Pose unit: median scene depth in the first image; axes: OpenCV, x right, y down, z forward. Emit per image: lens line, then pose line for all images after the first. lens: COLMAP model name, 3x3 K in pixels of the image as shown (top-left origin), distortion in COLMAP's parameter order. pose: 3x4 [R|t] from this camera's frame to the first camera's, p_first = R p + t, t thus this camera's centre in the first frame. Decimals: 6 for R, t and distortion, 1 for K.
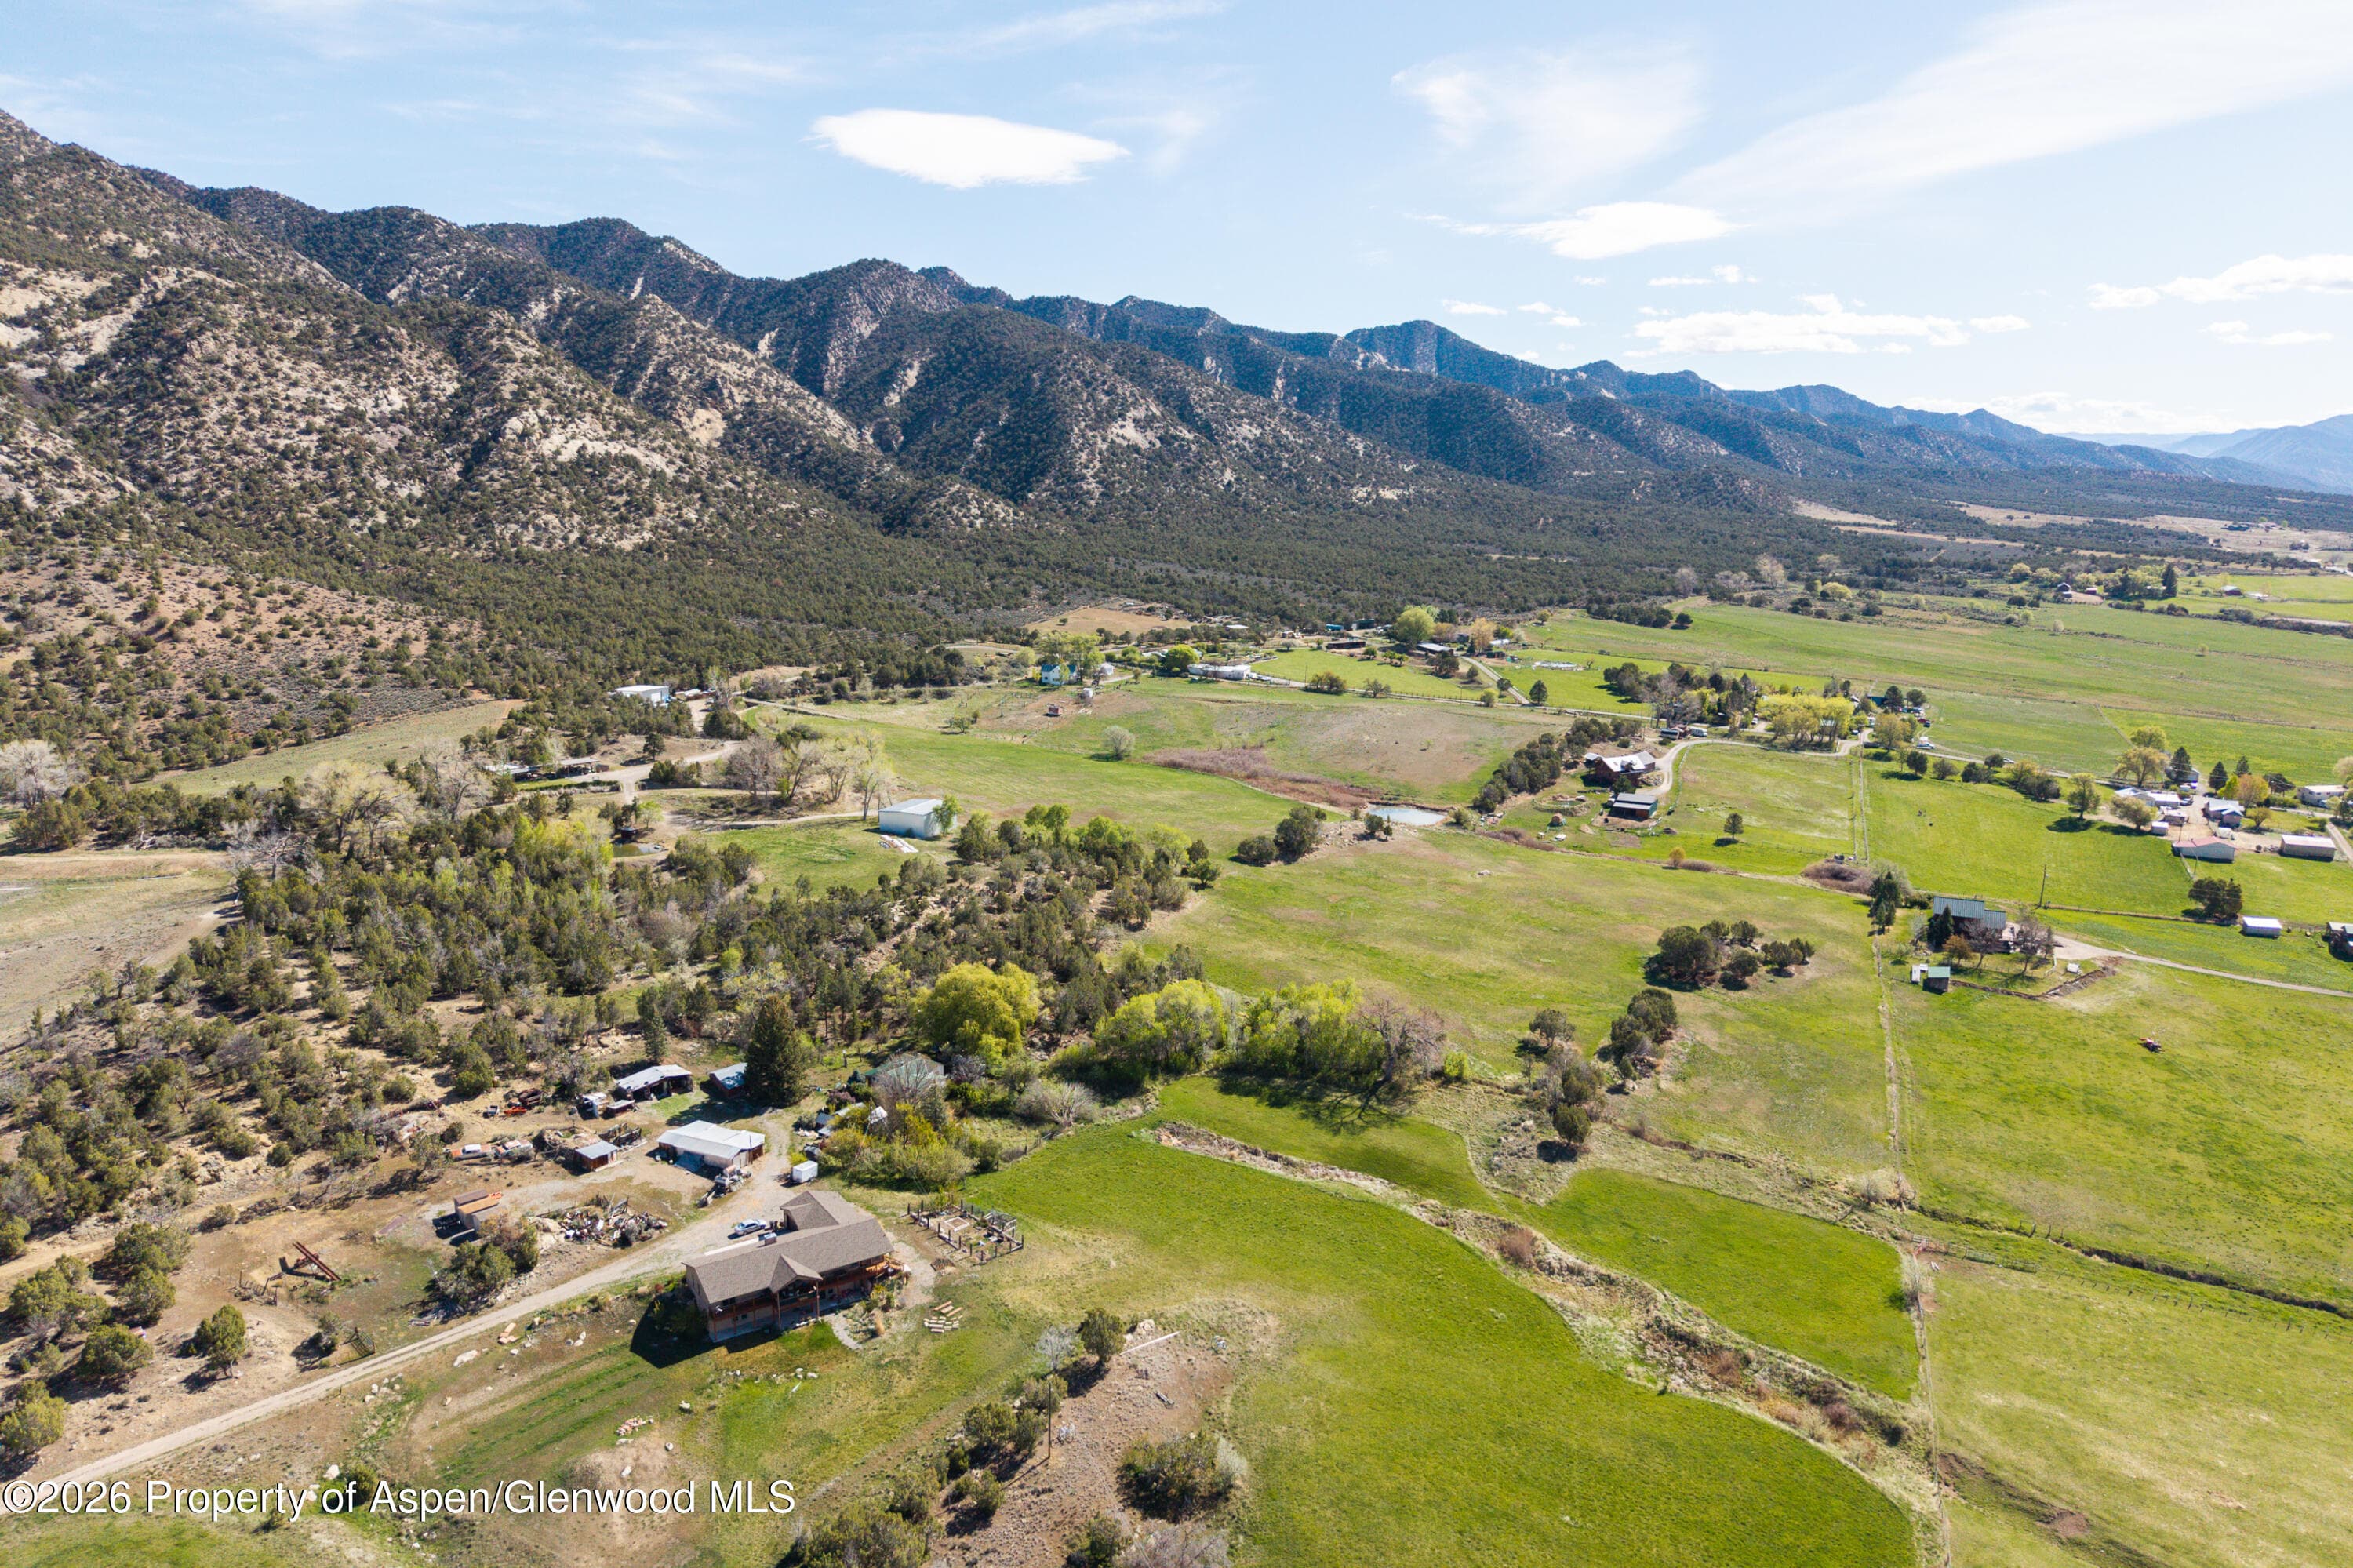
lens RADIAL K [[1596.1, 0, 1172.2], [0, 1596.1, 865.6], [0, 0, 1]] dist [0.007527, -0.004802]
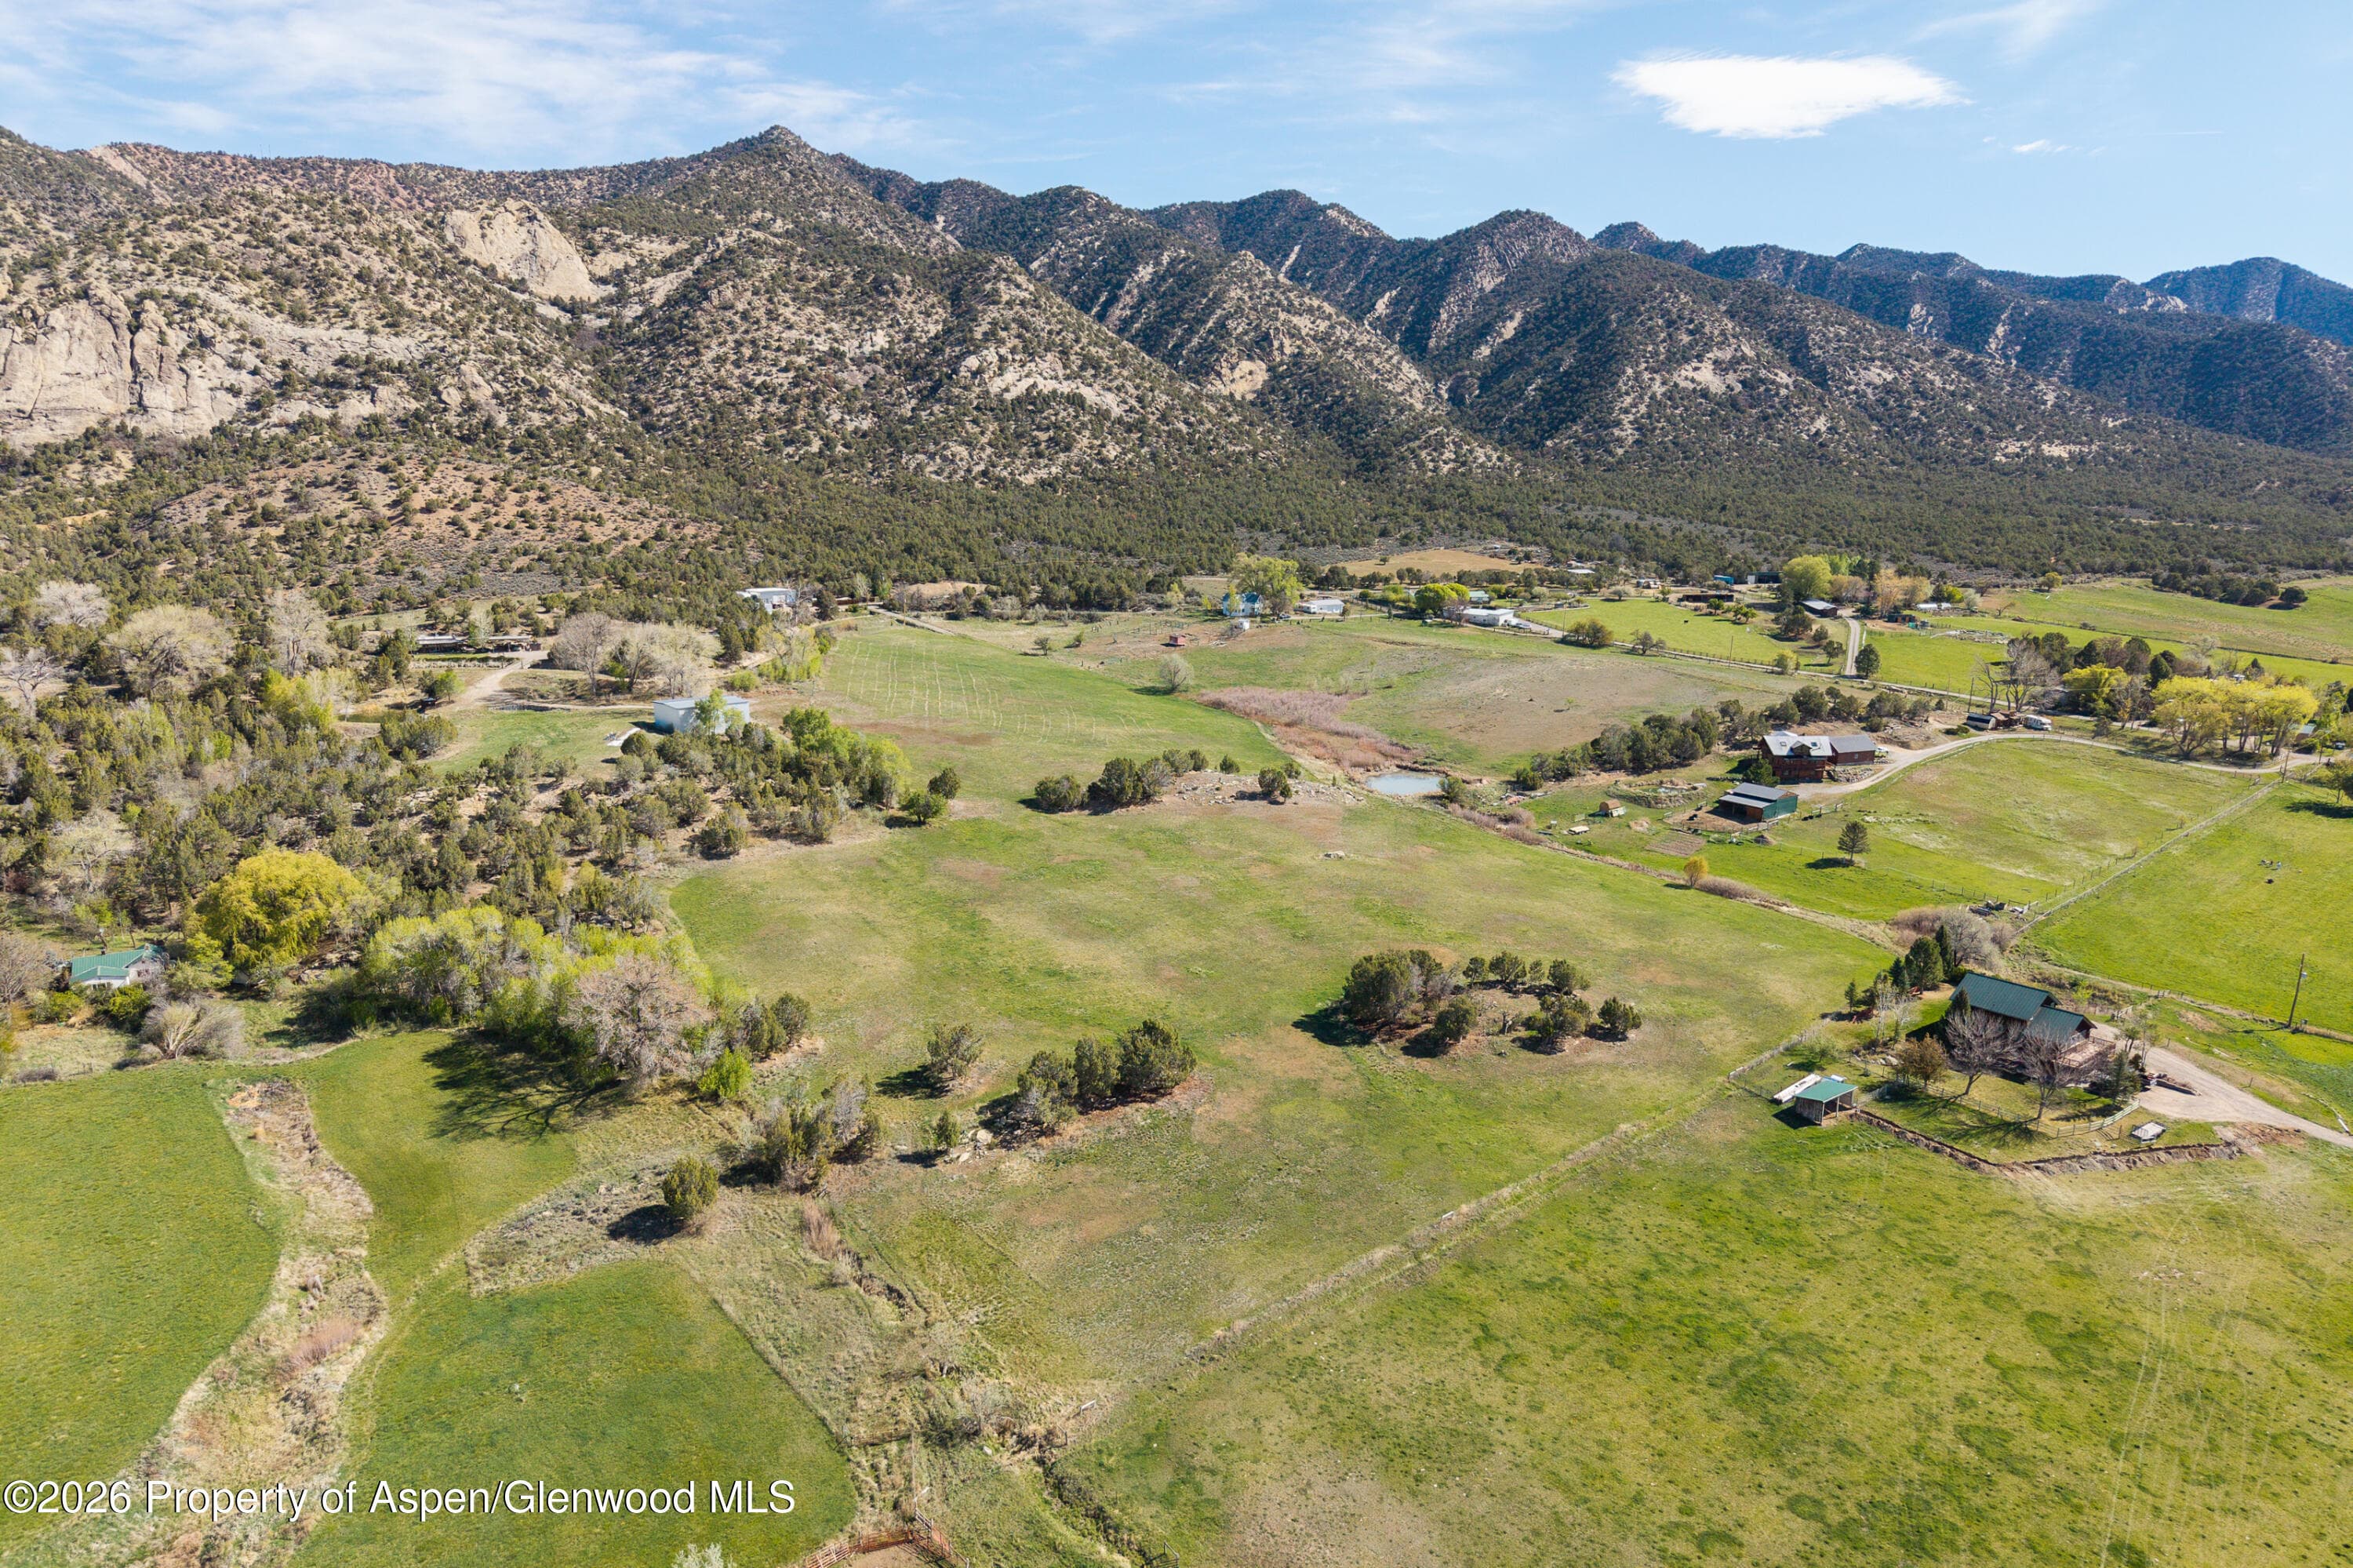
lens RADIAL K [[1596.1, 0, 1172.2], [0, 1596.1, 865.6], [0, 0, 1]] dist [0.007527, -0.004802]
pose [[0.891834, 0.115457, -0.437381, 0.203319], [-0.112873, 0.993094, 0.032000, -0.002333], [0.438055, 0.020830, 0.898707, 0.150696]]
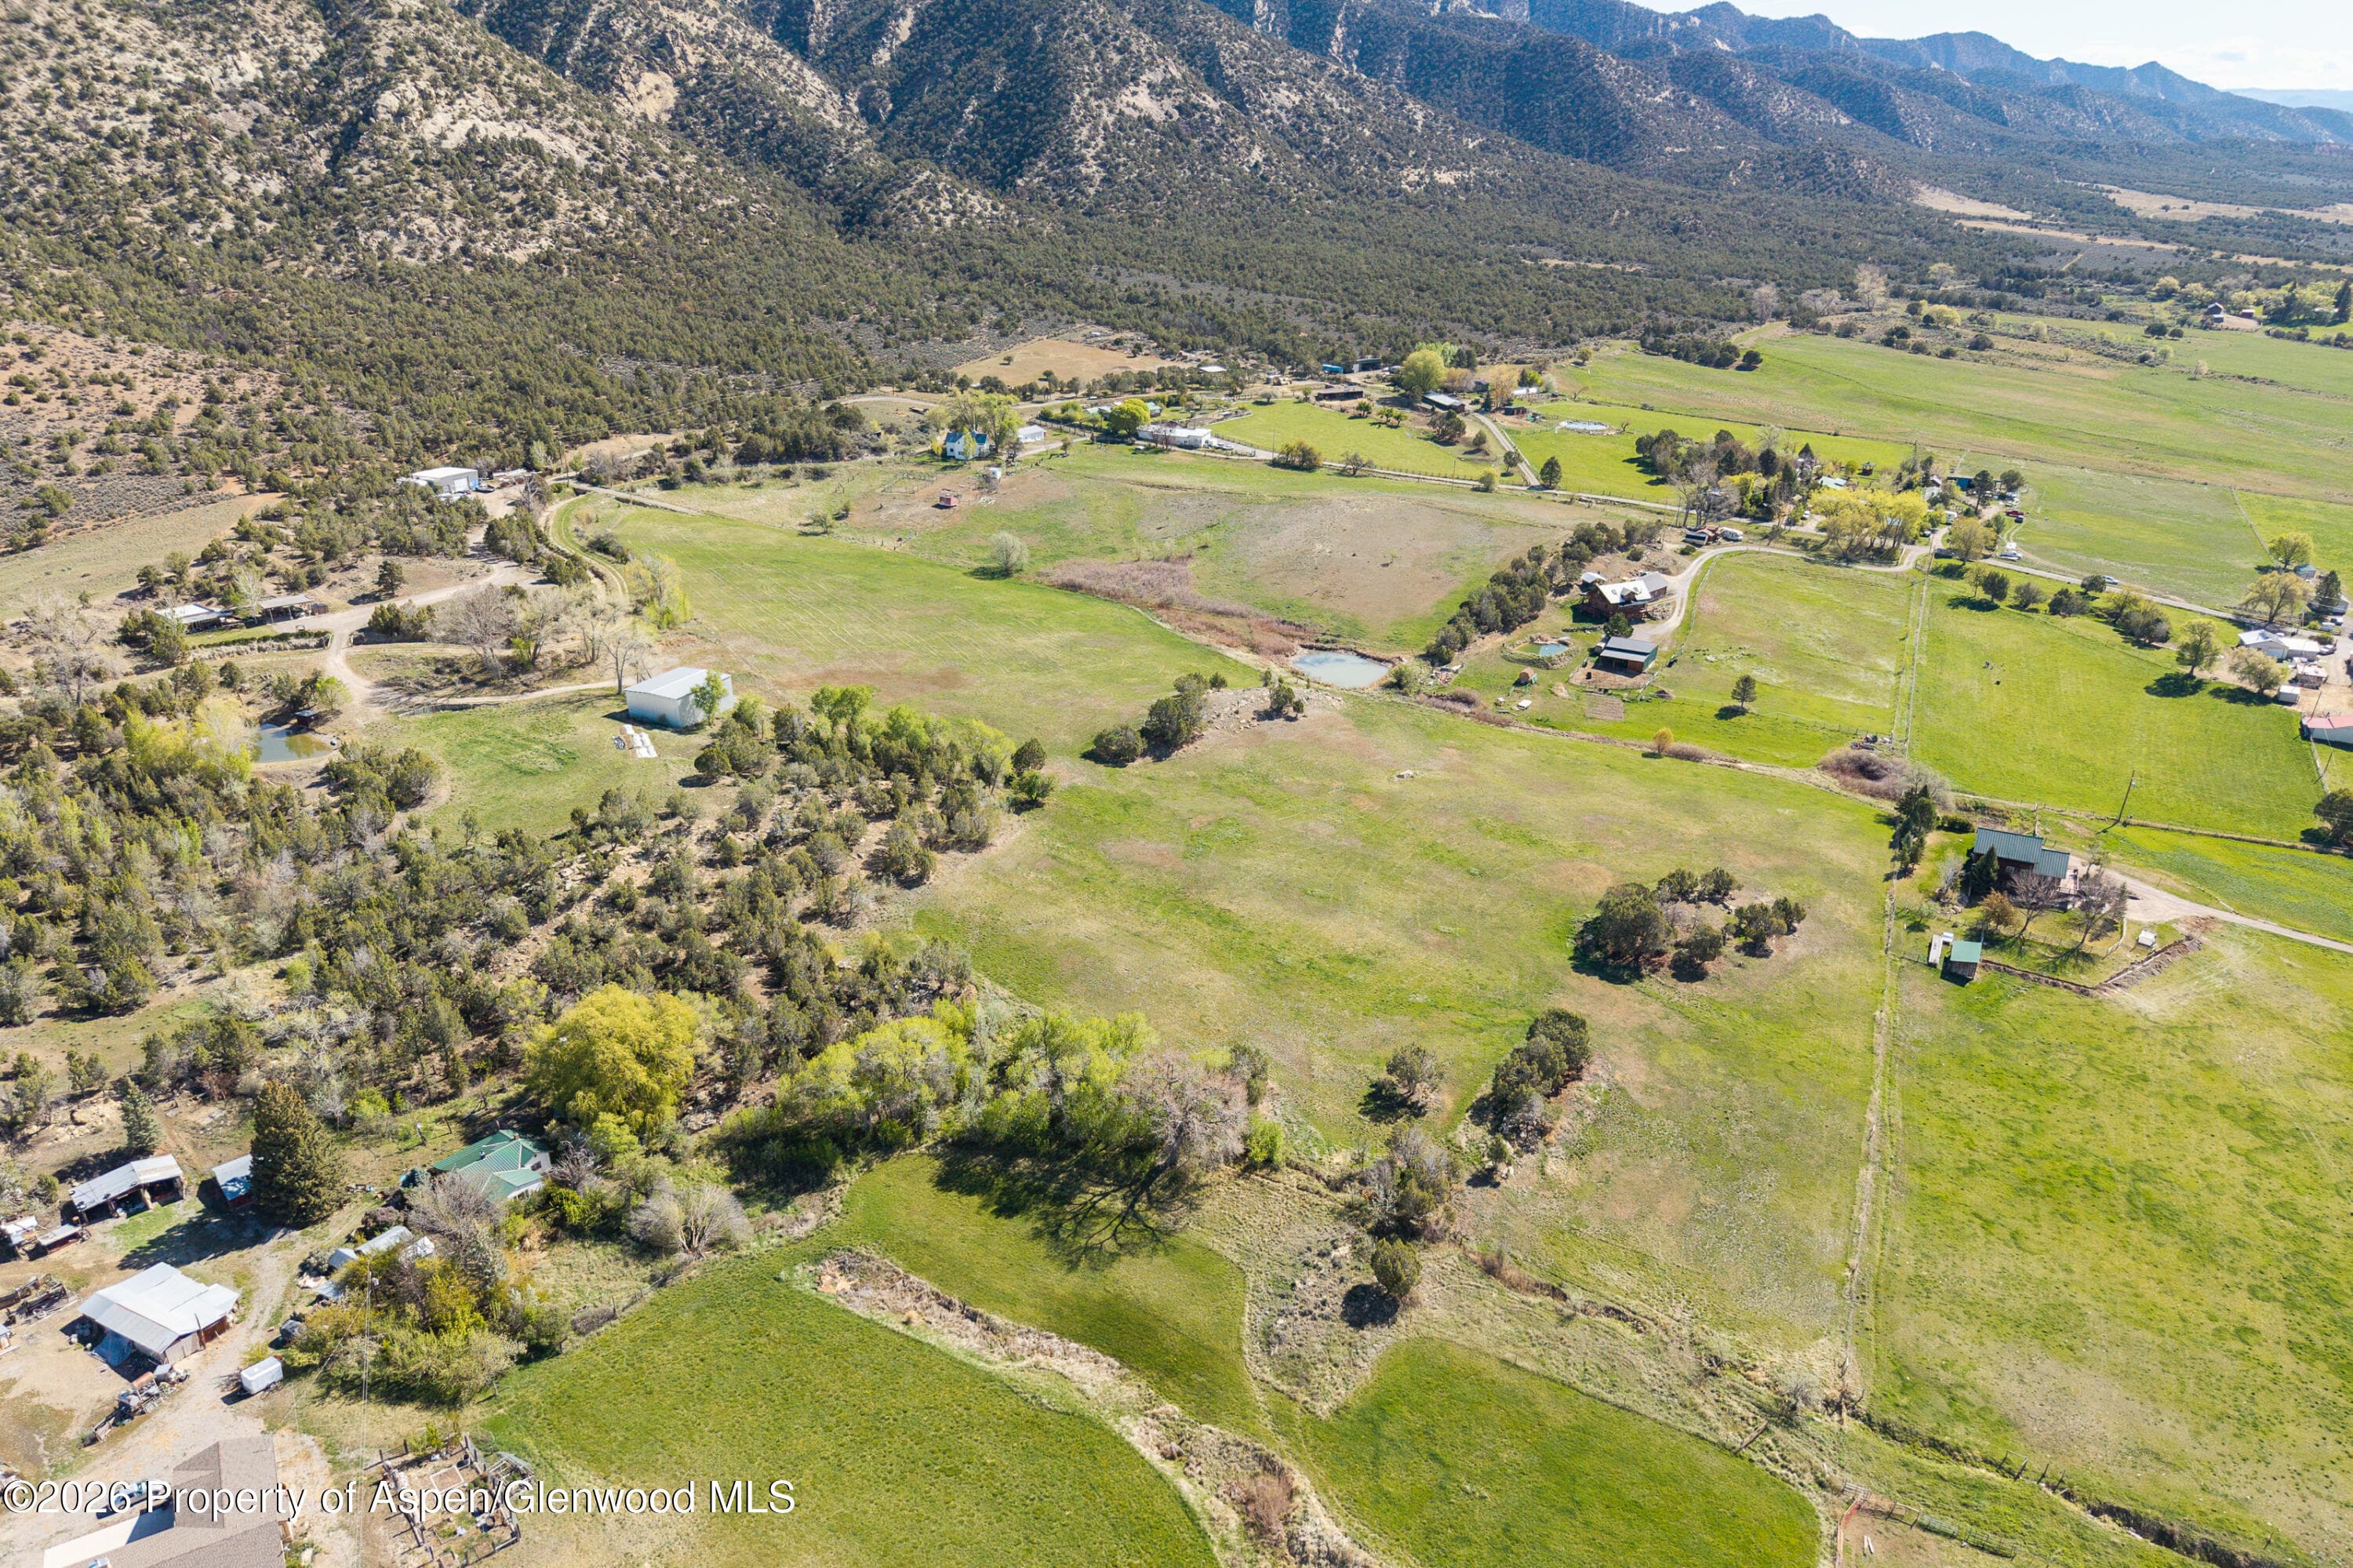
lens RADIAL K [[1583.0, 0, 1179.0], [0, 1583.0, 933.7], [0, 0, 1]] dist [0.005264, -0.001186]
pose [[0.999176, 0.021424, -0.034473, 0.051544], [-0.013087, 0.974038, 0.226007, -0.042848], [0.038420, -0.225370, 0.973516, 0.099279]]
